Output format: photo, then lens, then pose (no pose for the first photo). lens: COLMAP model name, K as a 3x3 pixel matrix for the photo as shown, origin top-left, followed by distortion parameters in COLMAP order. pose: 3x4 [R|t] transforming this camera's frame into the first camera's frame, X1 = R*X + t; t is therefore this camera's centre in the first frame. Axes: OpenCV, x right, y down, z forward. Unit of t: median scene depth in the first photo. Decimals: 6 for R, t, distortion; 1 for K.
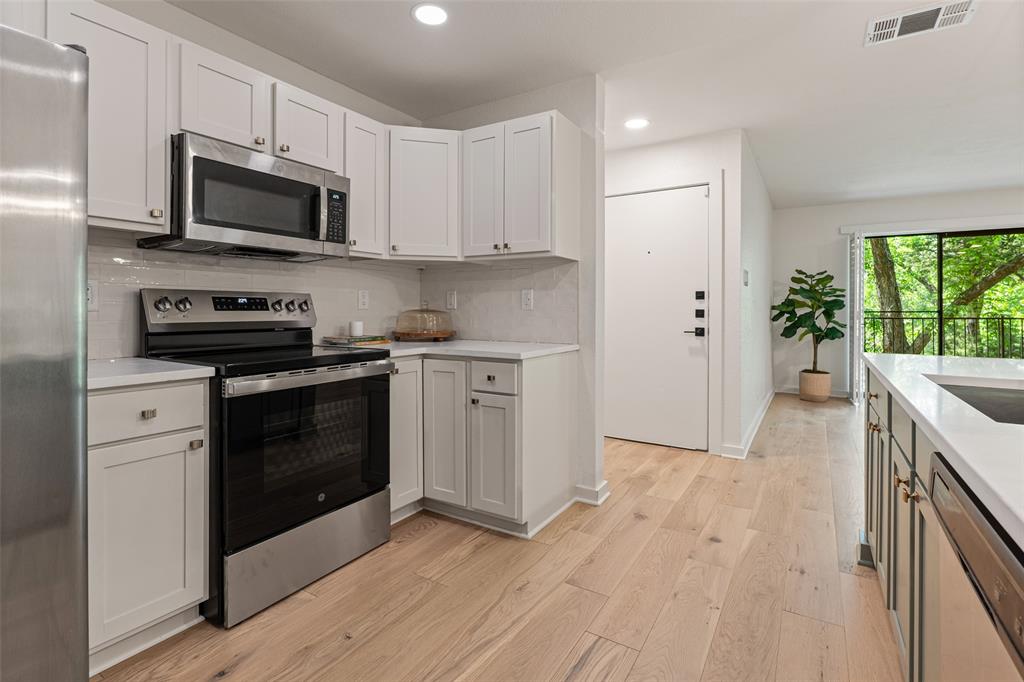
lens RADIAL K [[481.7, 0, 500.5], [0, 481.7, 311.3], [0, 0, 1]] dist [-0.016749, 0.001752]
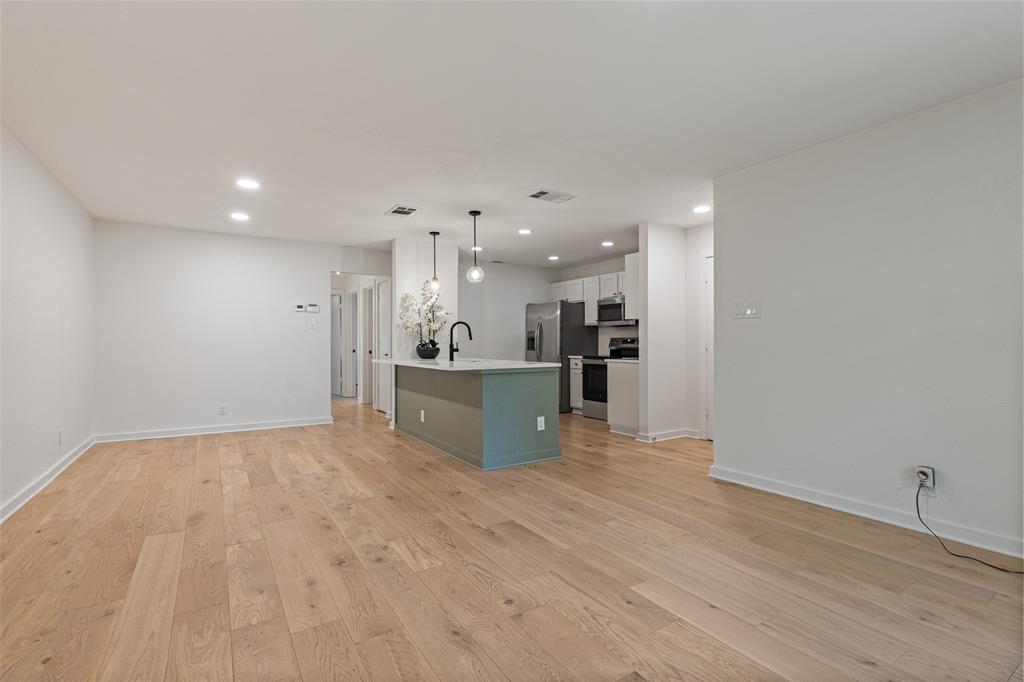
lens RADIAL K [[481.7, 0, 532.3], [0, 481.7, 340.9], [0, 0, 1]] dist [-0.016749, 0.001752]
pose [[-0.381233, -0.009511, -0.924430, 2.448532], [-0.002364, 0.999954, -0.009313, 0.009236], [0.924476, -0.001365, -0.381238, 1.508681]]
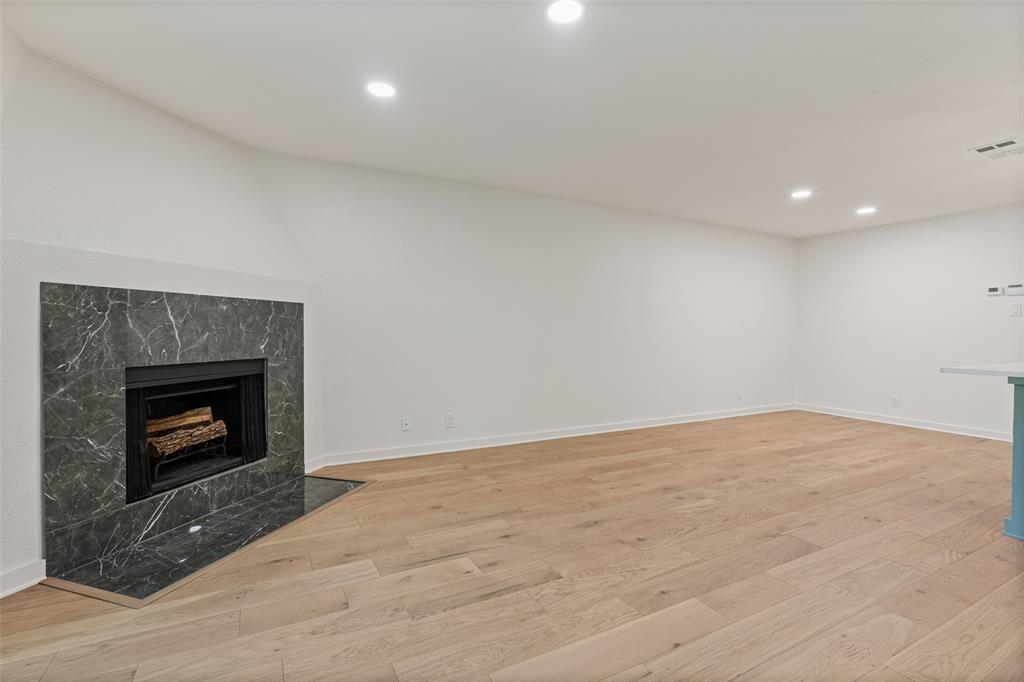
lens RADIAL K [[481.7, 0, 501.9], [0, 481.7, 337.6], [0, 0, 1]] dist [-0.016749, 0.001752]
pose [[-0.878837, -0.020200, 0.476693, 1.467275], [-0.010589, 0.999683, 0.022840, -0.009800], [-0.477004, 0.015025, -0.878773, 2.216406]]
